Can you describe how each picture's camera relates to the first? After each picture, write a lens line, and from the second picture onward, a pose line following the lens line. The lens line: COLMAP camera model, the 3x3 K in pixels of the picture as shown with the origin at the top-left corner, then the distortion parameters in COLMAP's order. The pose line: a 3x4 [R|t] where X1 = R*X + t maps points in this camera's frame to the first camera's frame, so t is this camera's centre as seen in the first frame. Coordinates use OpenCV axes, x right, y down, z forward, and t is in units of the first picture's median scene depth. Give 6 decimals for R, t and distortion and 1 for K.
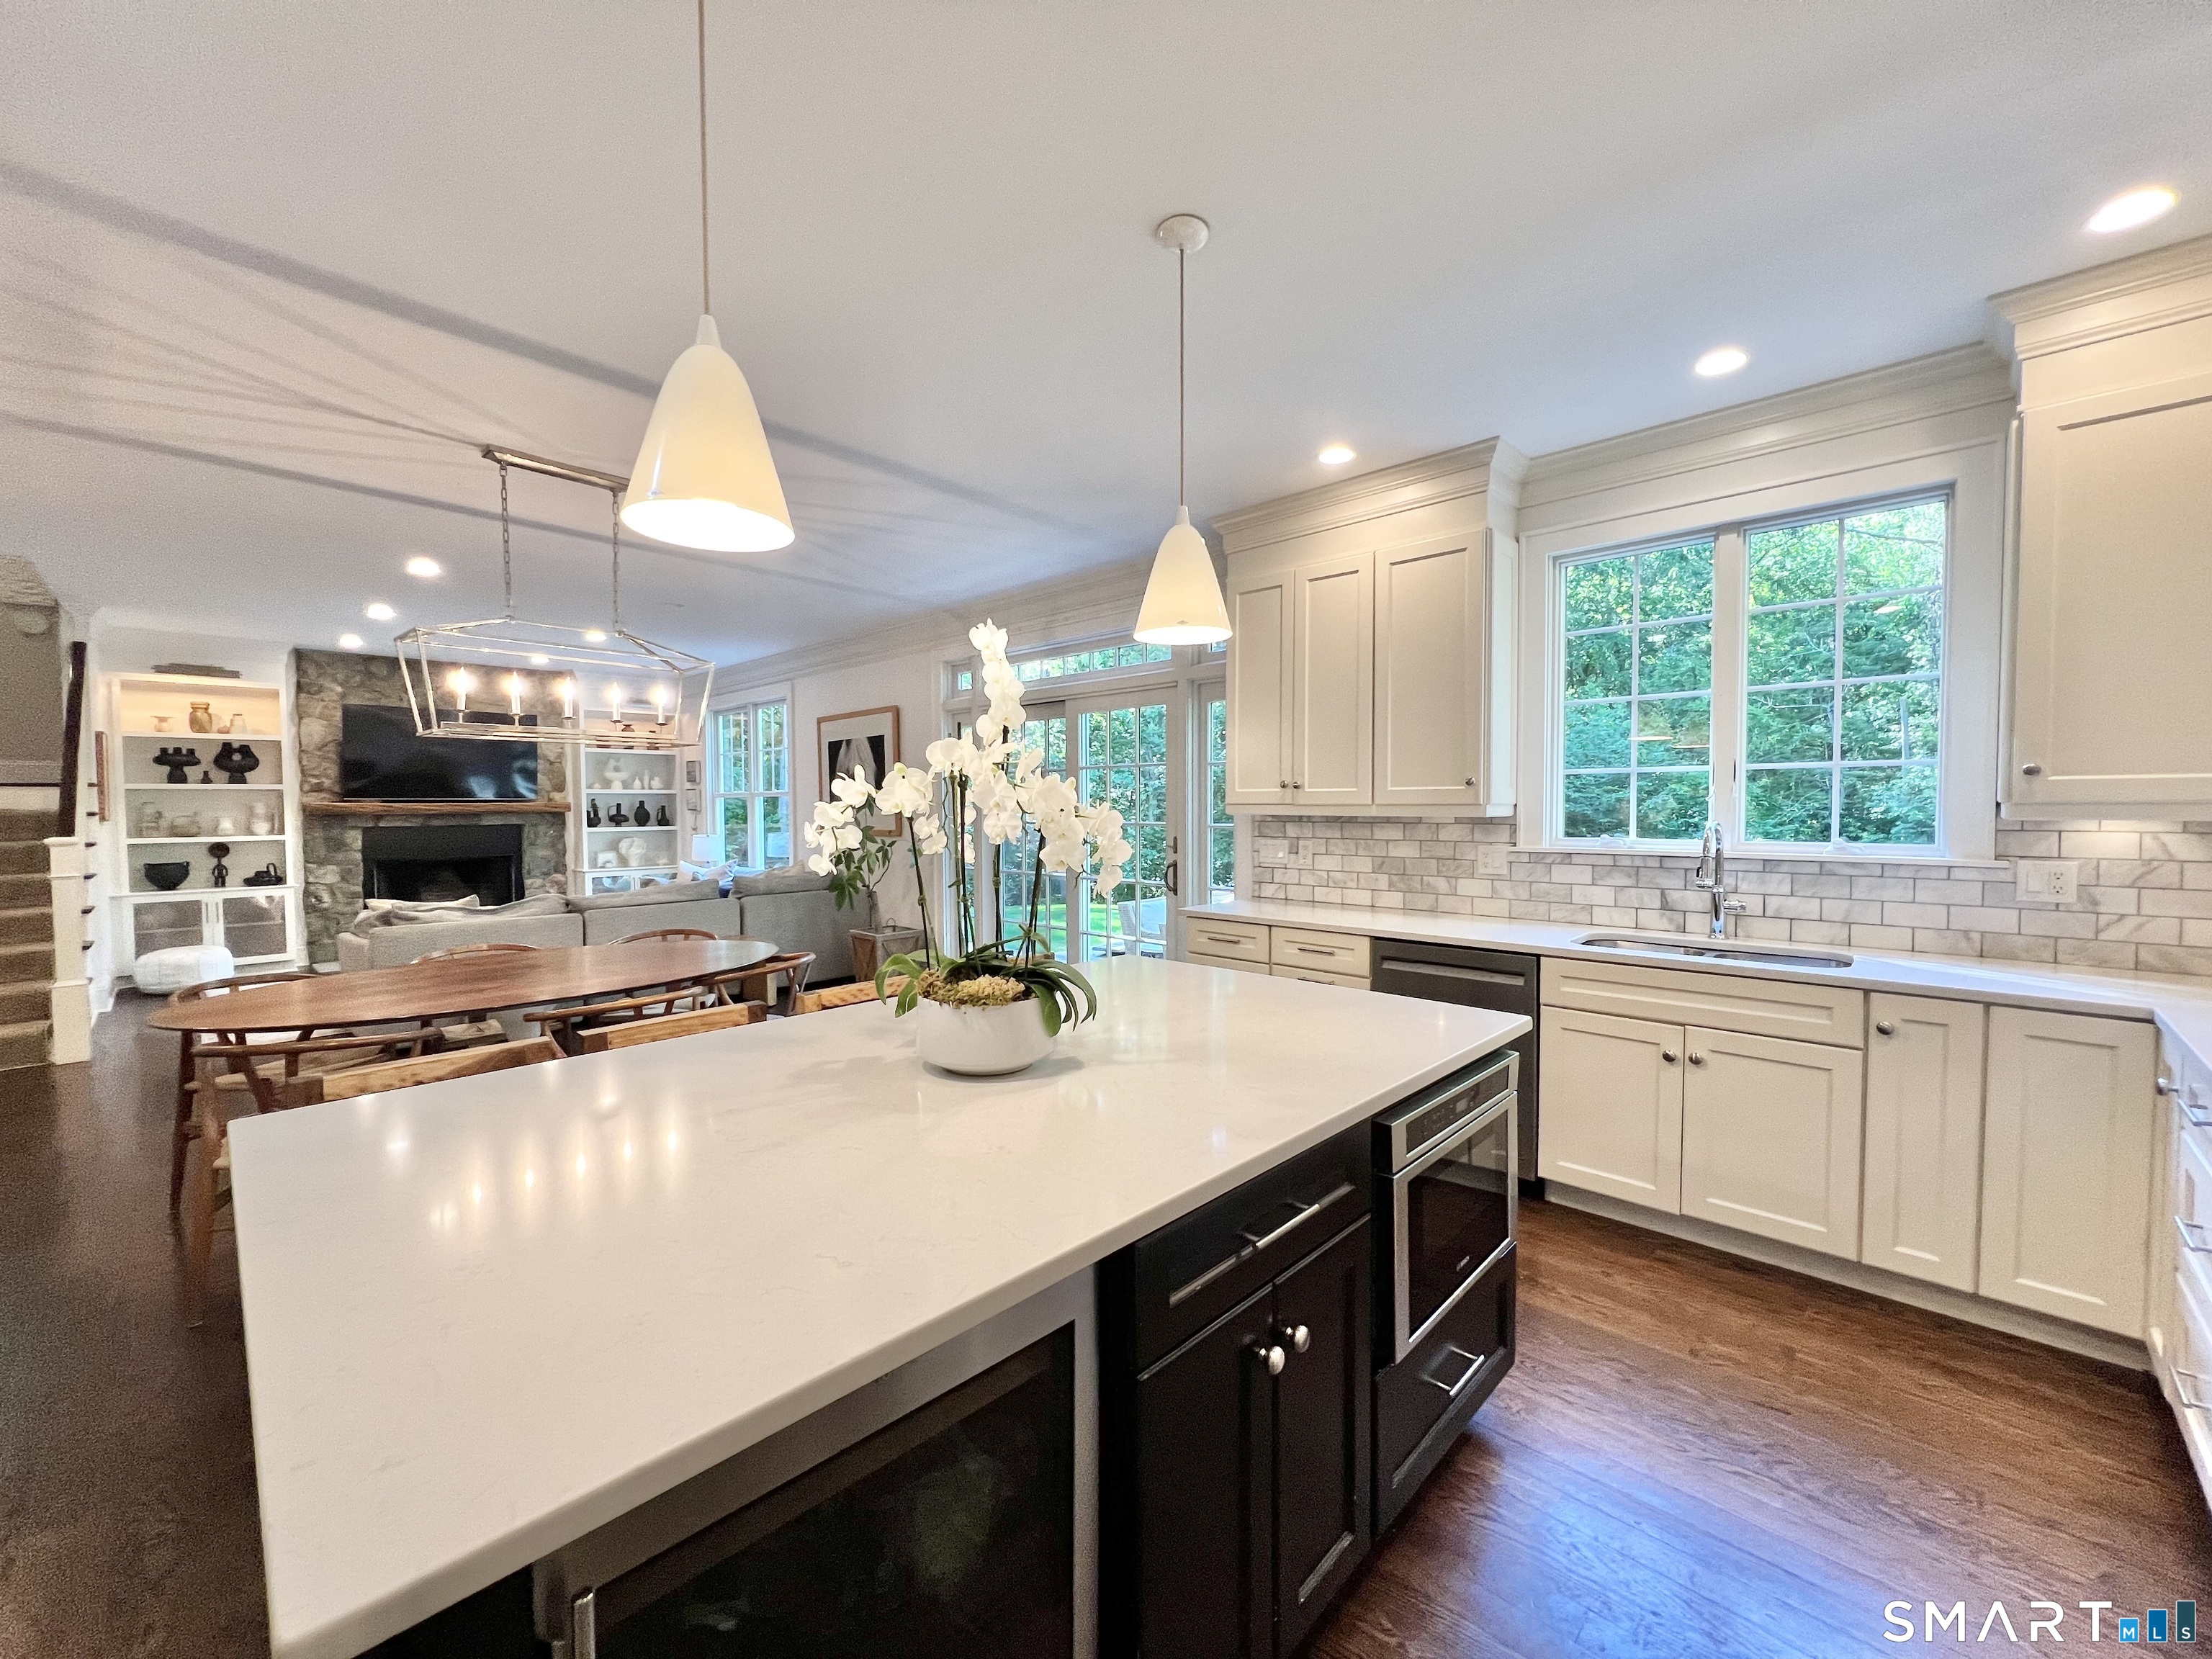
lens RADIAL K [[886.7, 0, 1106.0], [0, 886.7, 829.5], [0, 0, 1]] dist [0.000845, 0.000247]
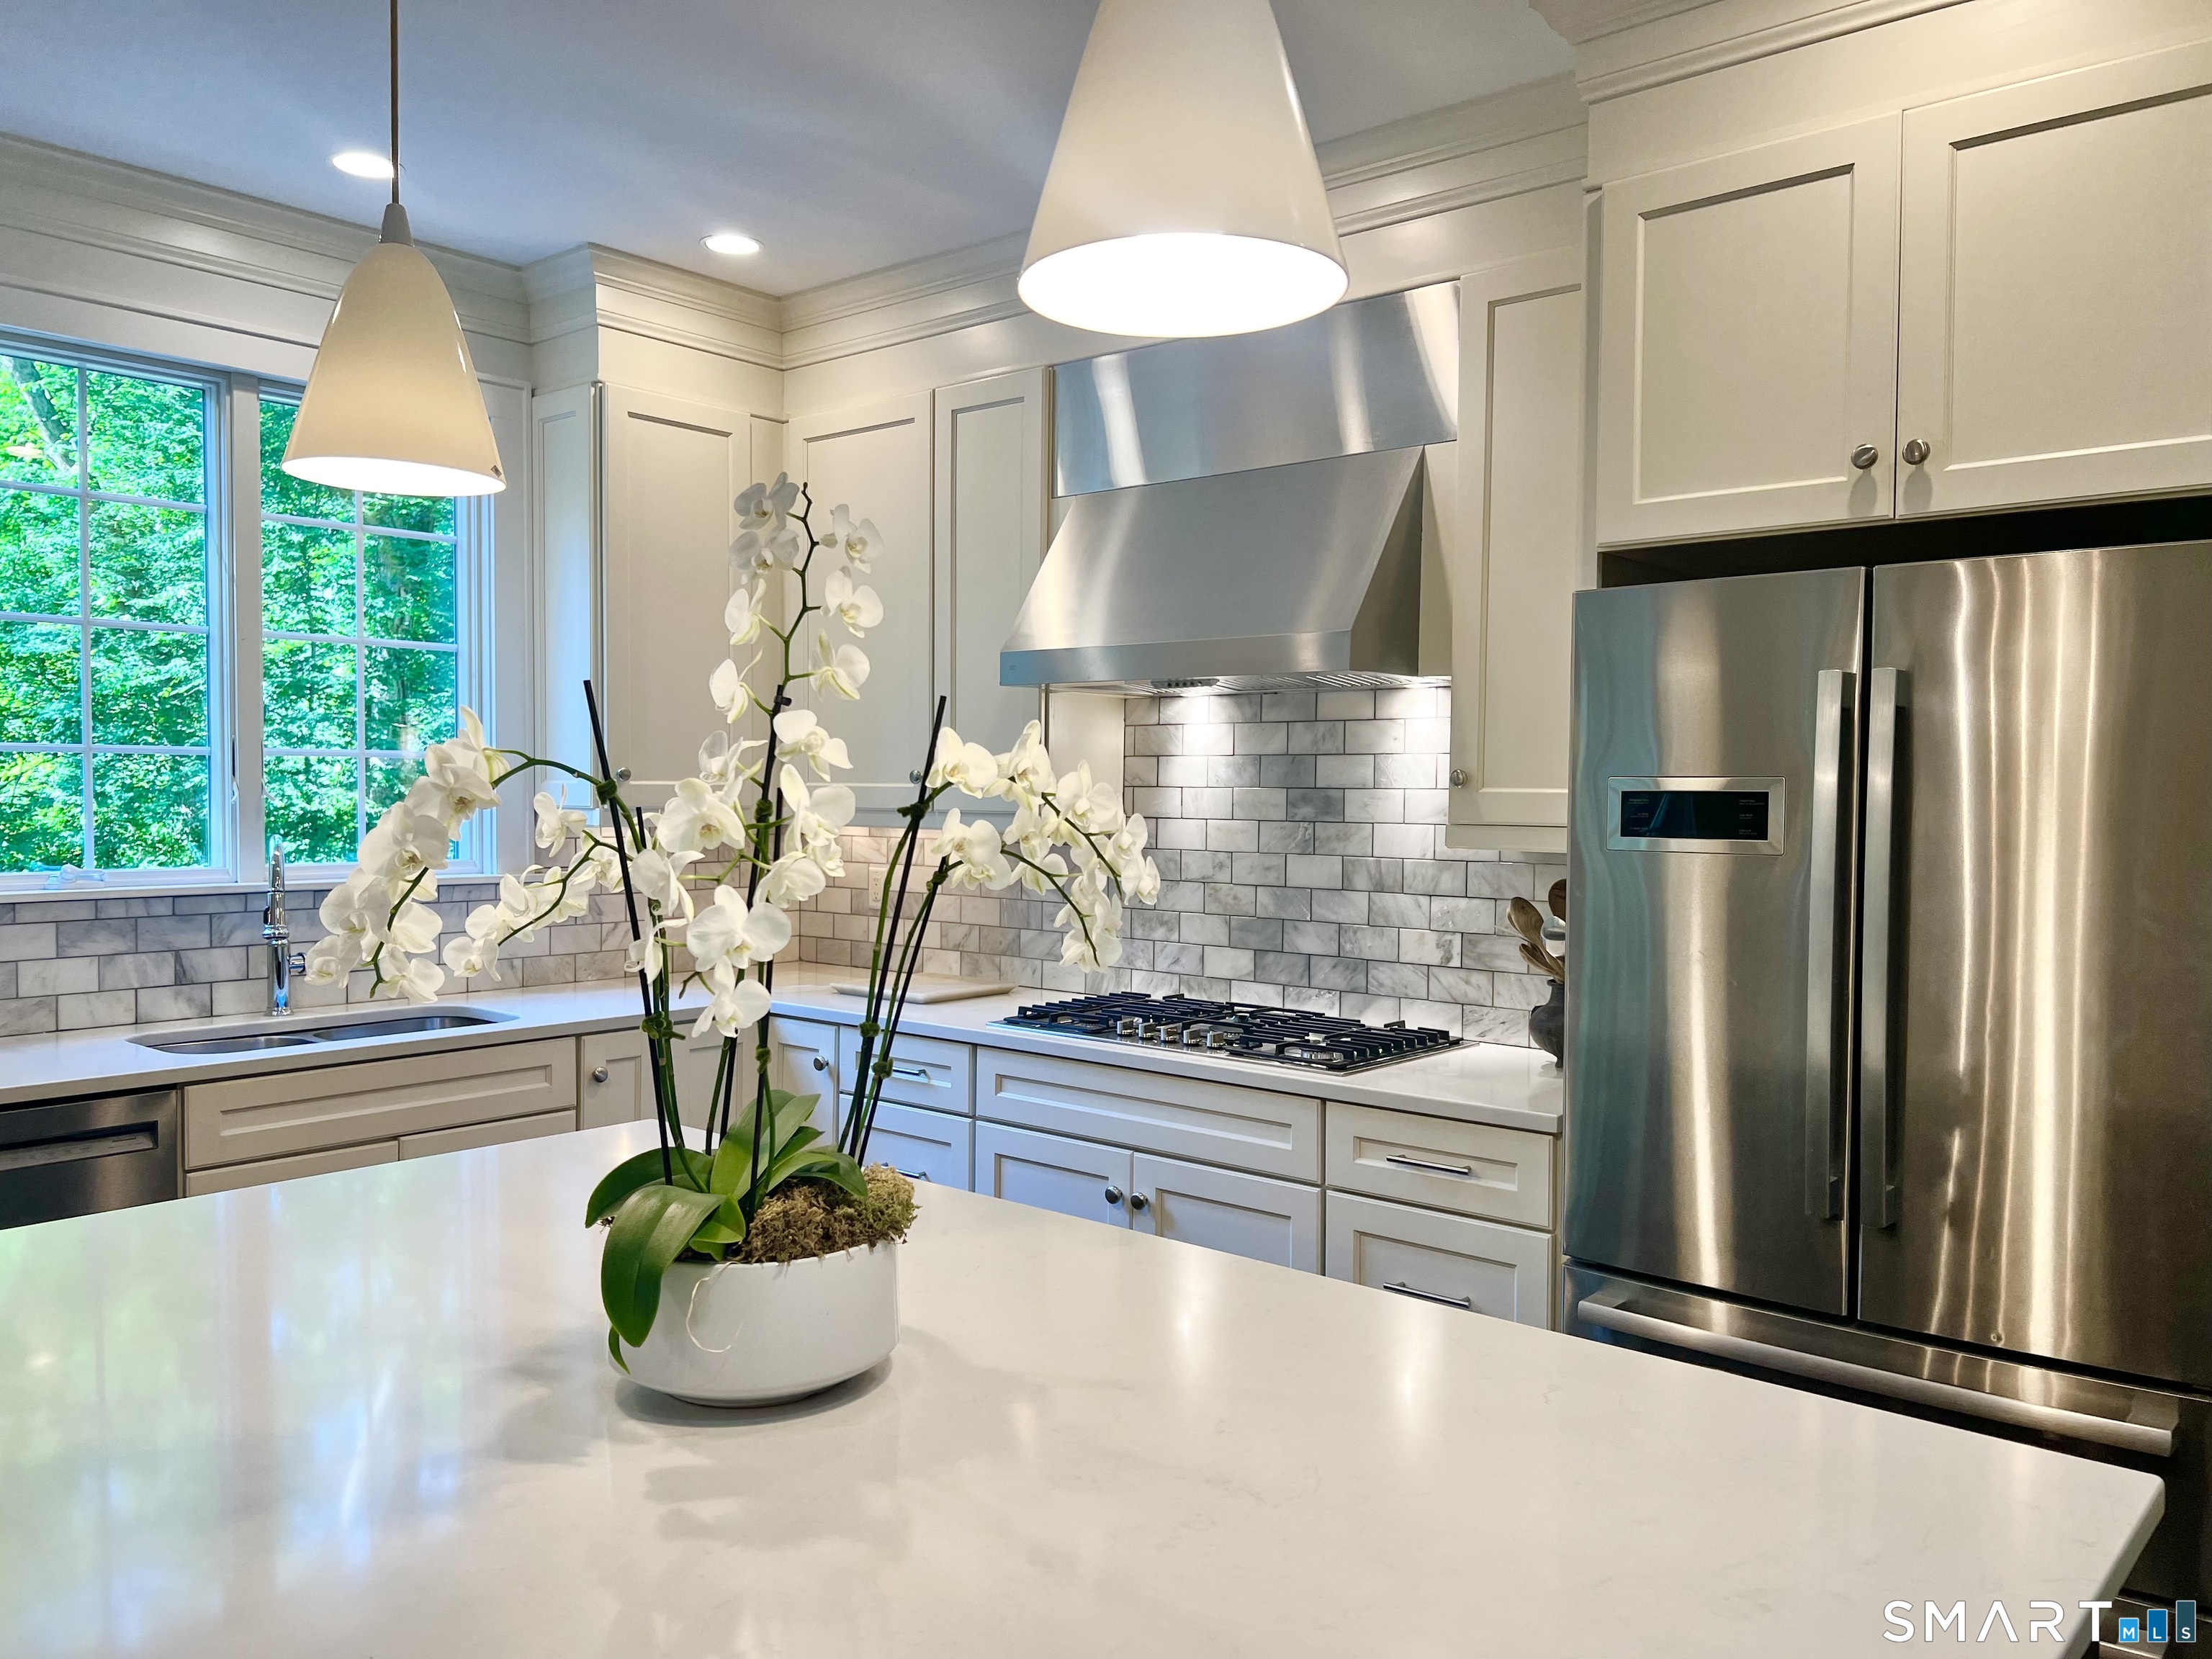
lens RADIAL K [[1651.0, 0, 1106.0], [0, 1651.0, 829.5], [0, 0, 1]] dist [0.082136, -0.072945]
pose [[-0.056270, -0.023159, 0.998147, -0.989920], [0.019034, 0.999524, 0.024264, -0.056029], [-0.998234, 0.020364, -0.055803, 0.789559]]
